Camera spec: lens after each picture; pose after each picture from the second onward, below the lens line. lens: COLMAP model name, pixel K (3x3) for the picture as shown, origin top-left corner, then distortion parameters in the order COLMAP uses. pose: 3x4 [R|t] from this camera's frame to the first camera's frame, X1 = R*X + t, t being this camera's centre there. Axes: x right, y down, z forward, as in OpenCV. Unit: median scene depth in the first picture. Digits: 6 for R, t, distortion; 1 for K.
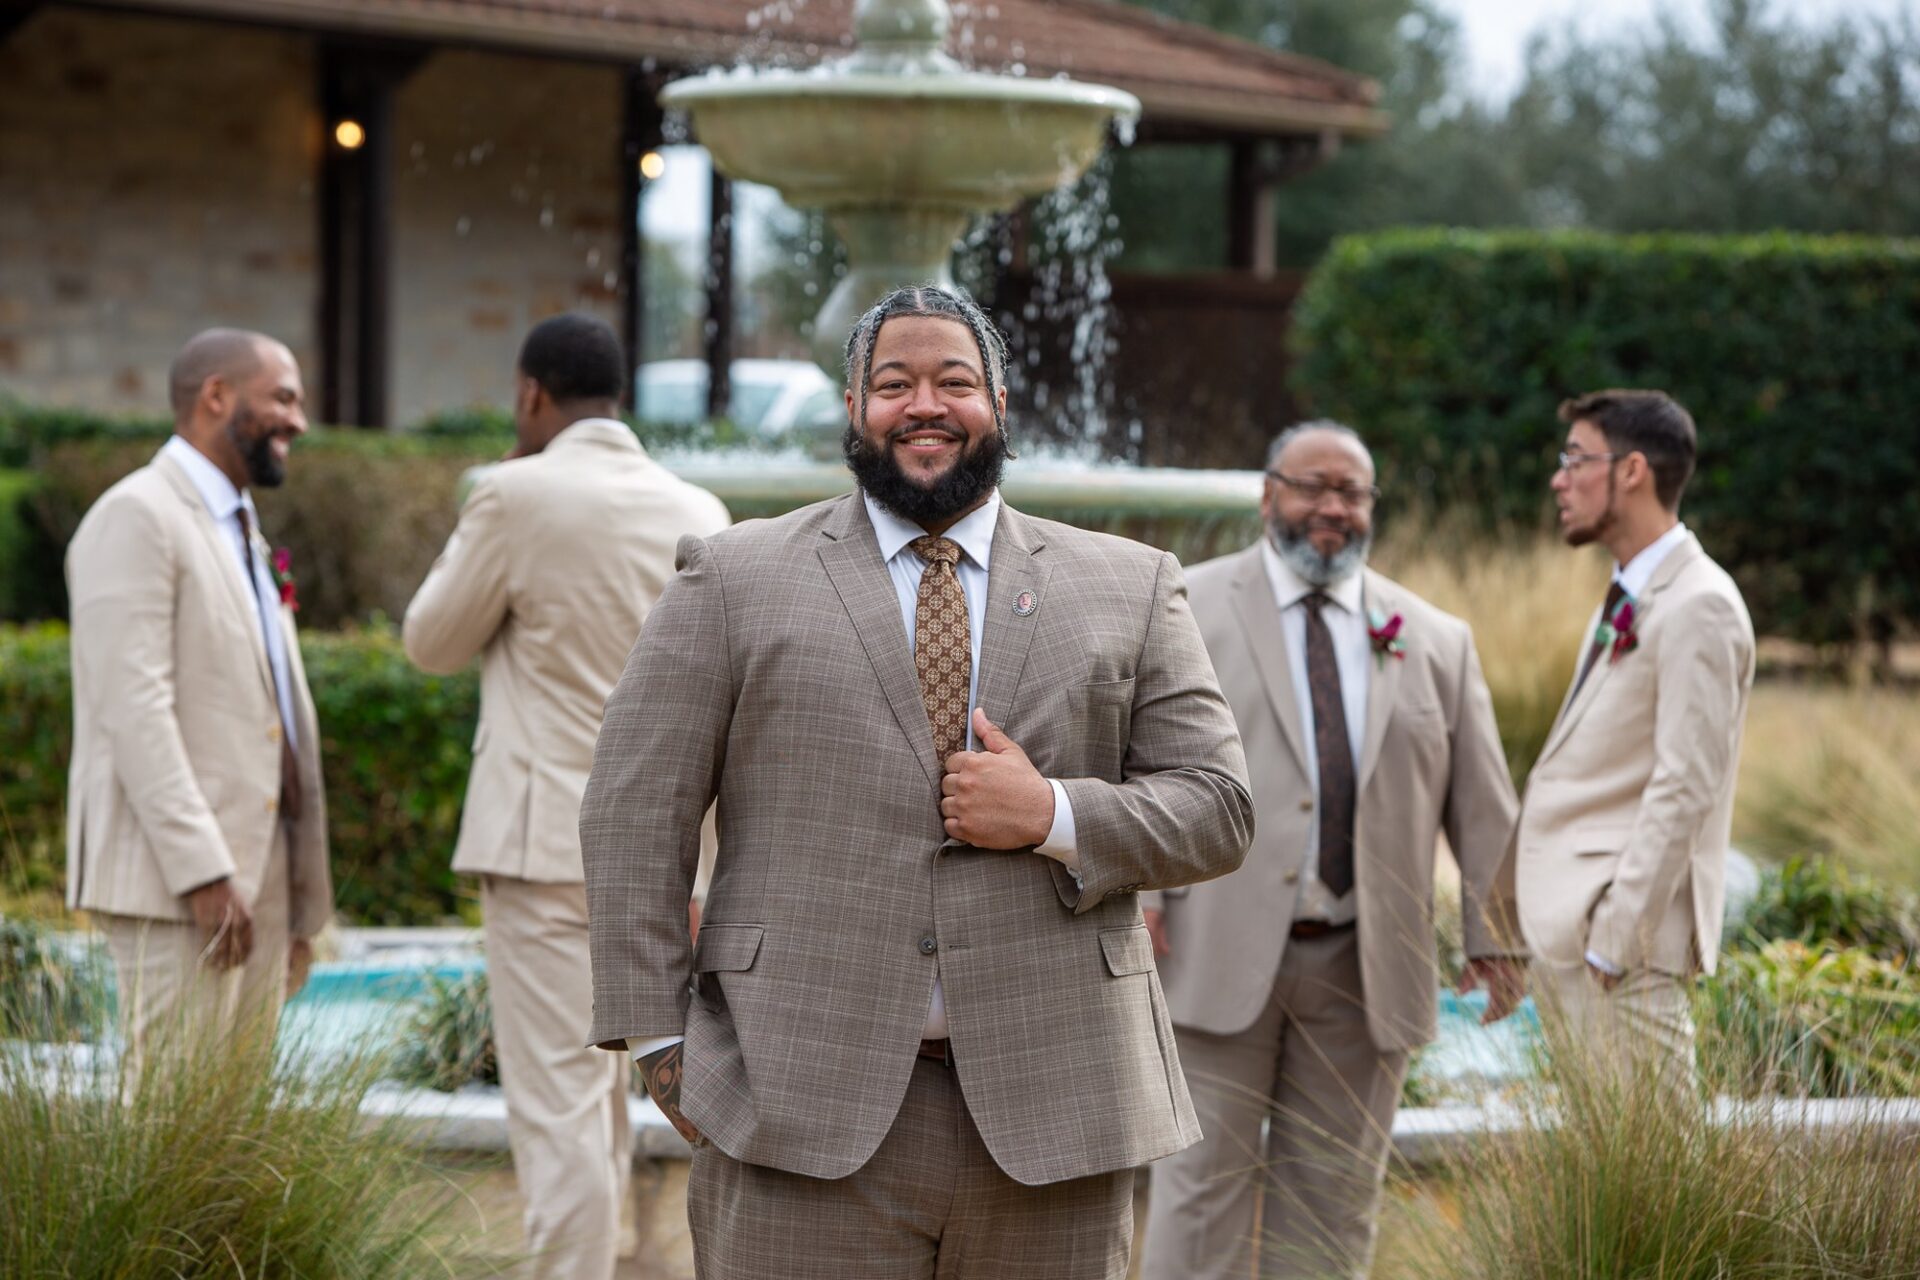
lens RADIAL K [[1492.9, 0, 960.0], [0, 1492.9, 640.0], [0, 0, 1]] dist [-0.003036, 0.000216]
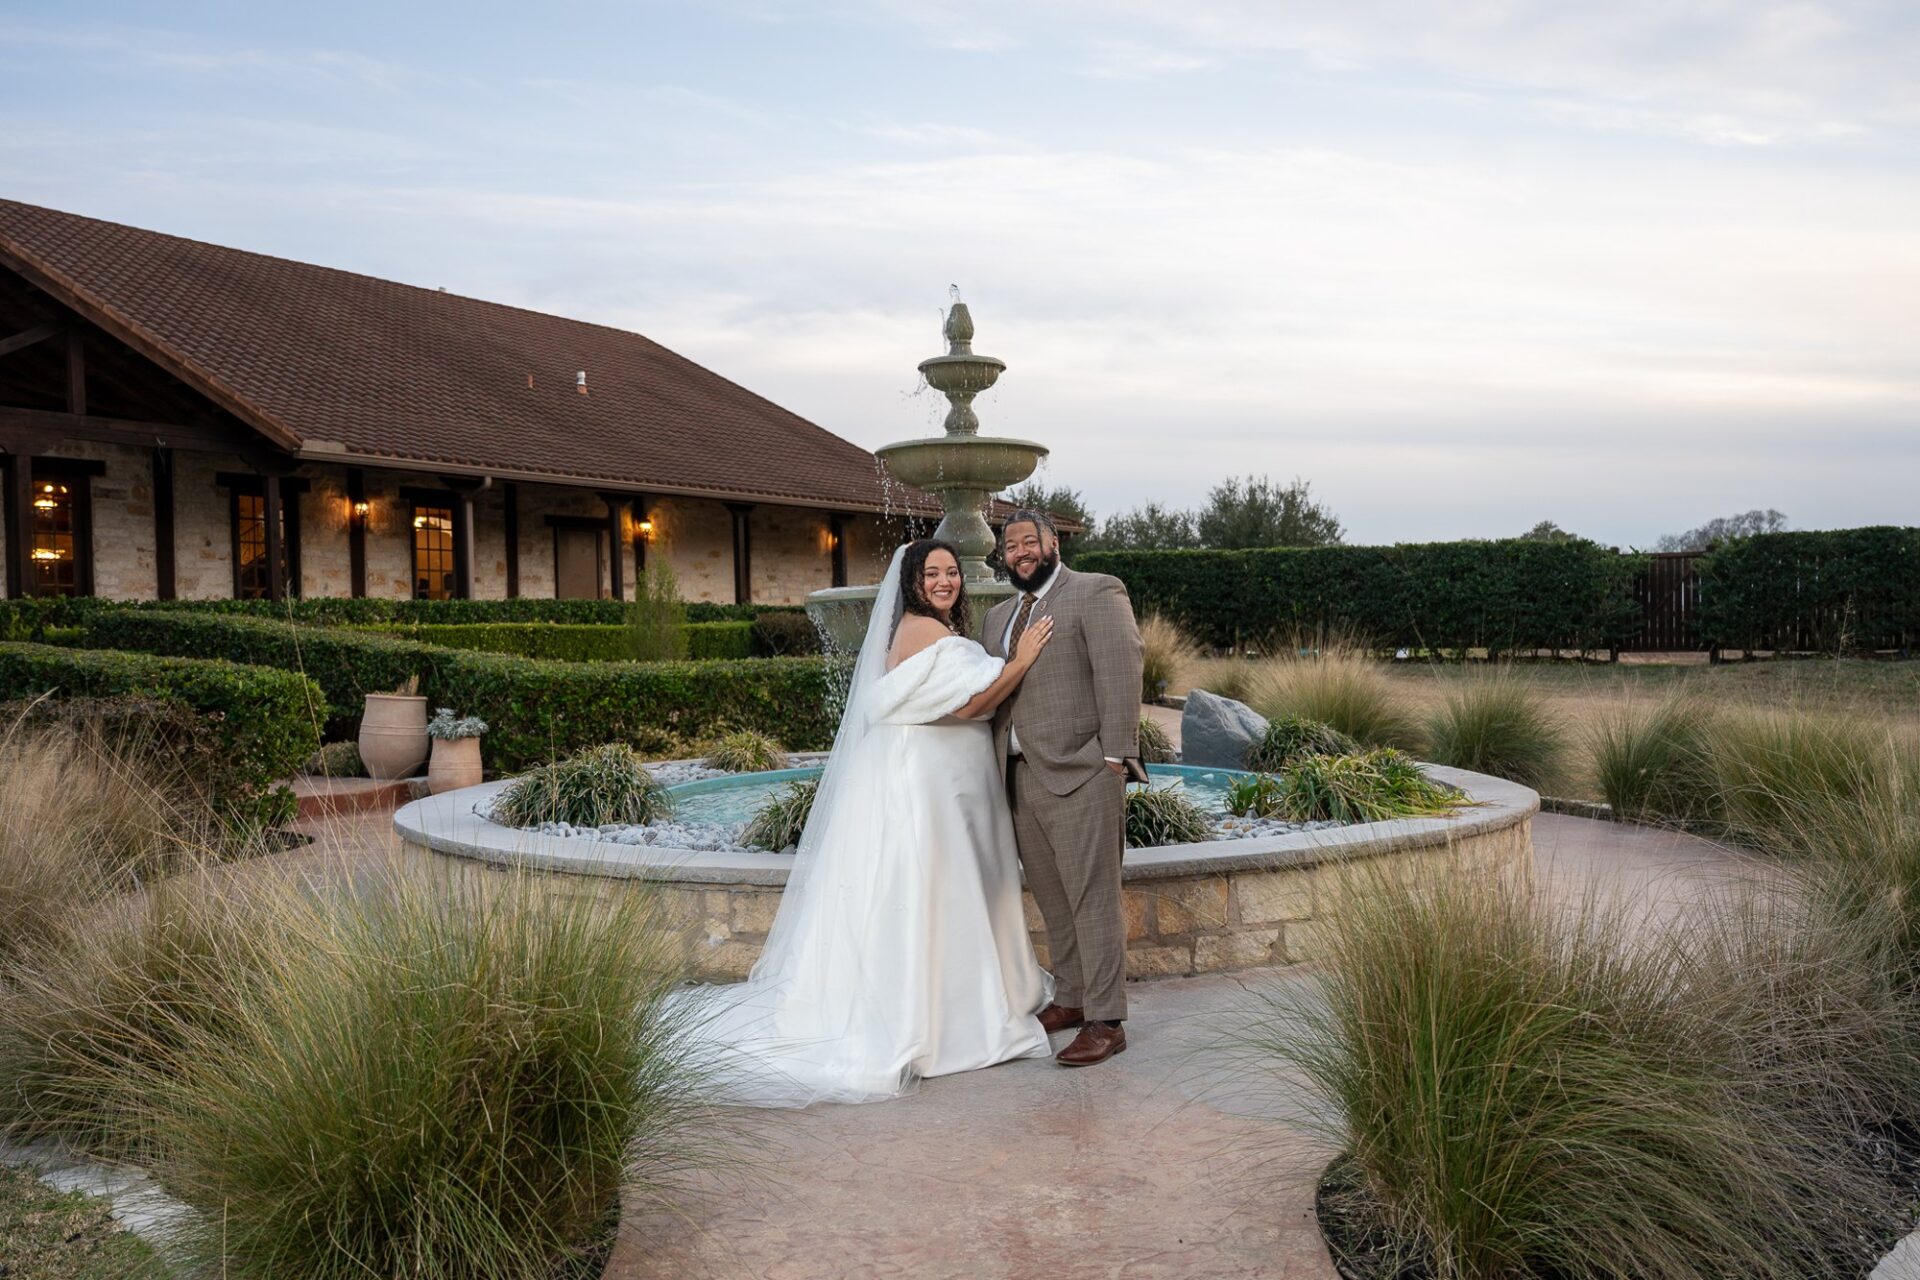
lens RADIAL K [[1492.9, 0, 960.0], [0, 1492.9, 640.0], [0, 0, 1]] dist [-0.003036, 0.000216]
pose [[0.998806, -0.039155, -0.029201, 0.041087], [0.039498, 0.999156, 0.011256, -0.089437], [0.028736, -0.012396, 0.999510, -3.156024]]
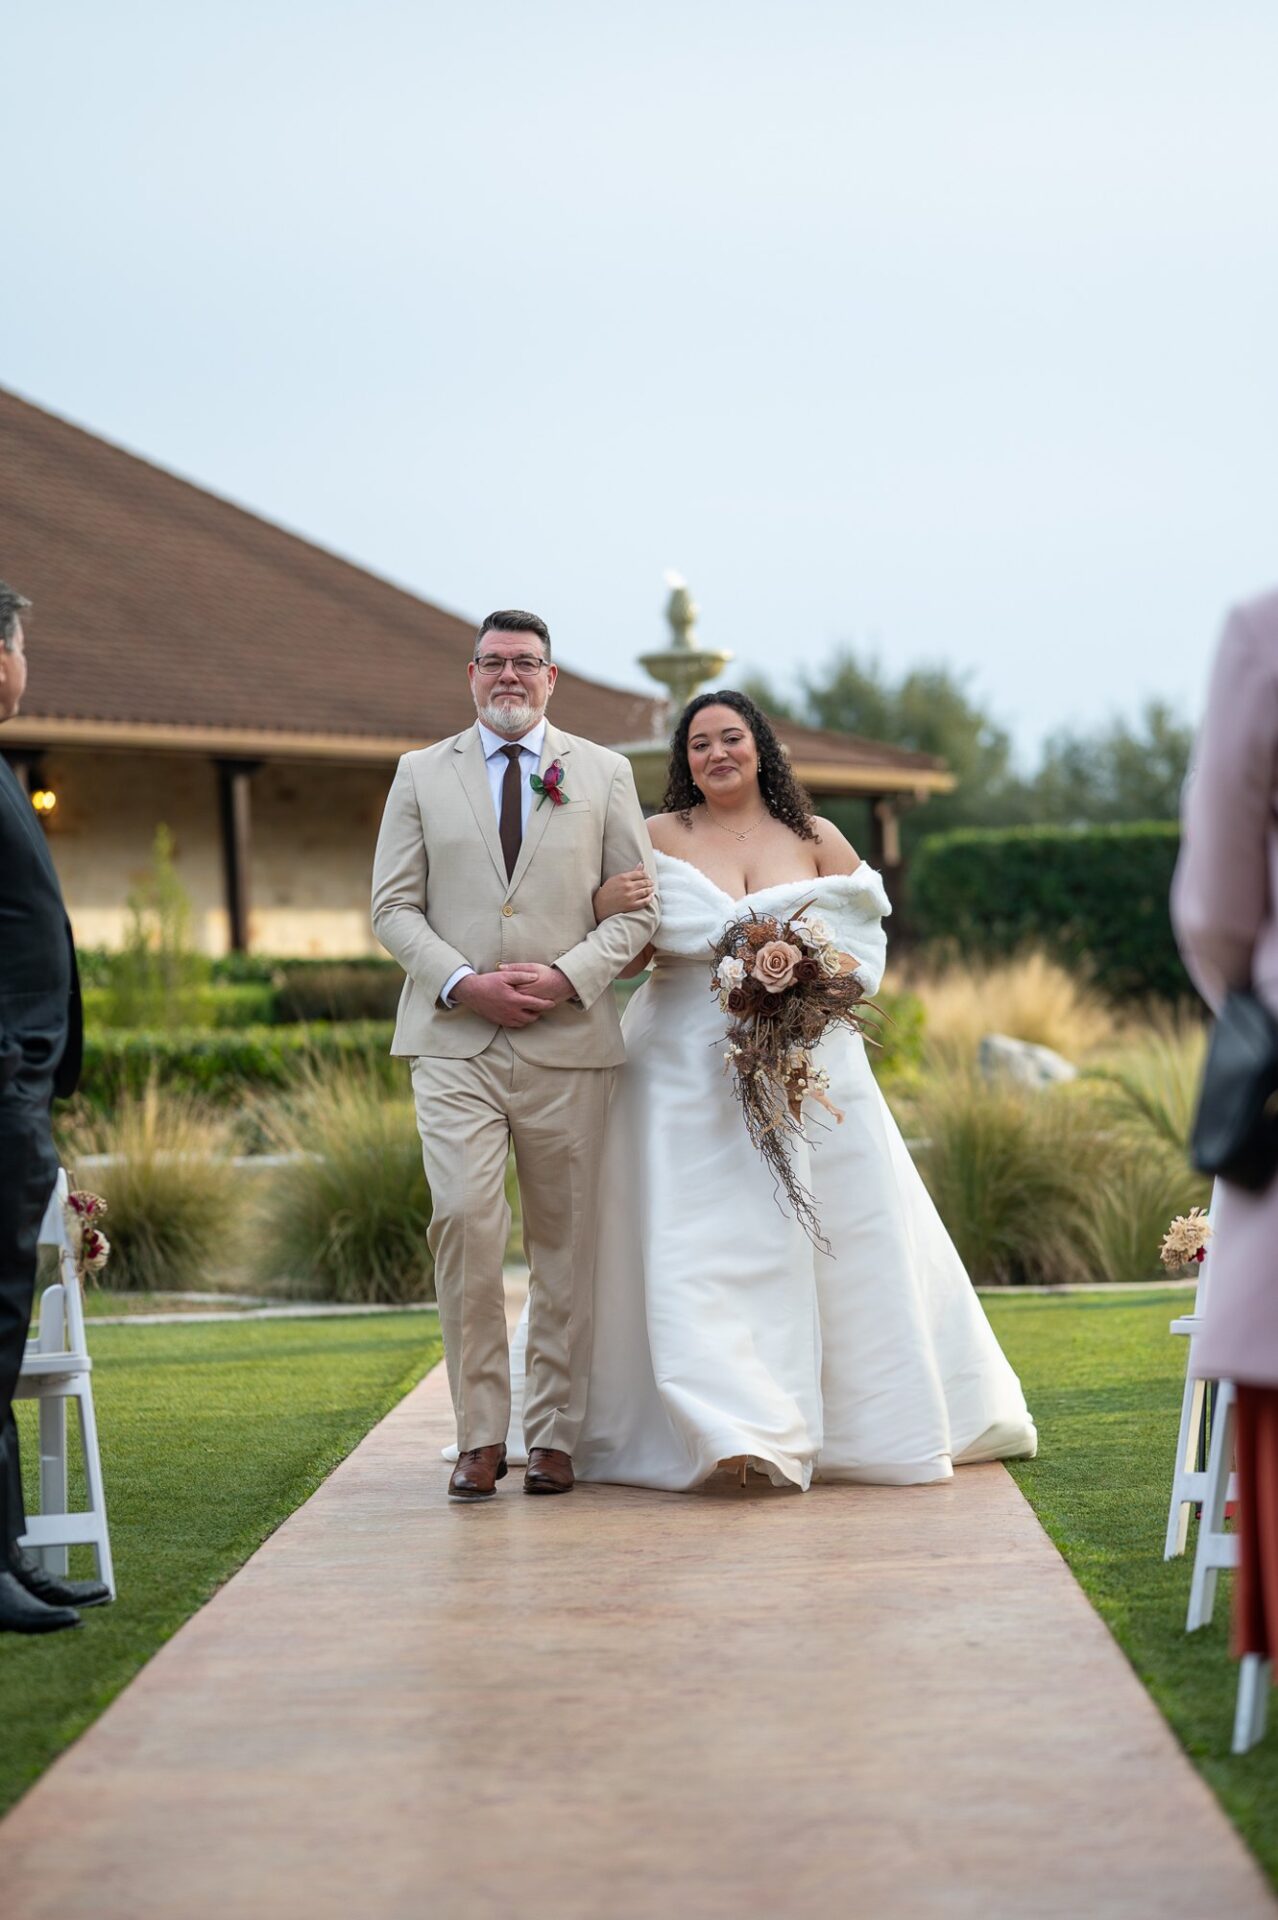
lens RADIAL K [[1492.9, 0, 639.0], [0, 1492.9, 960.0], [0, 0, 1]] dist [-0.003036, 0.000216]
pose [[0.996640, -0.054820, -0.060851, -0.012682], [0.055574, 0.998396, 0.010777, -0.158099], [0.060163, -0.014123, 0.998089, -0.743824]]
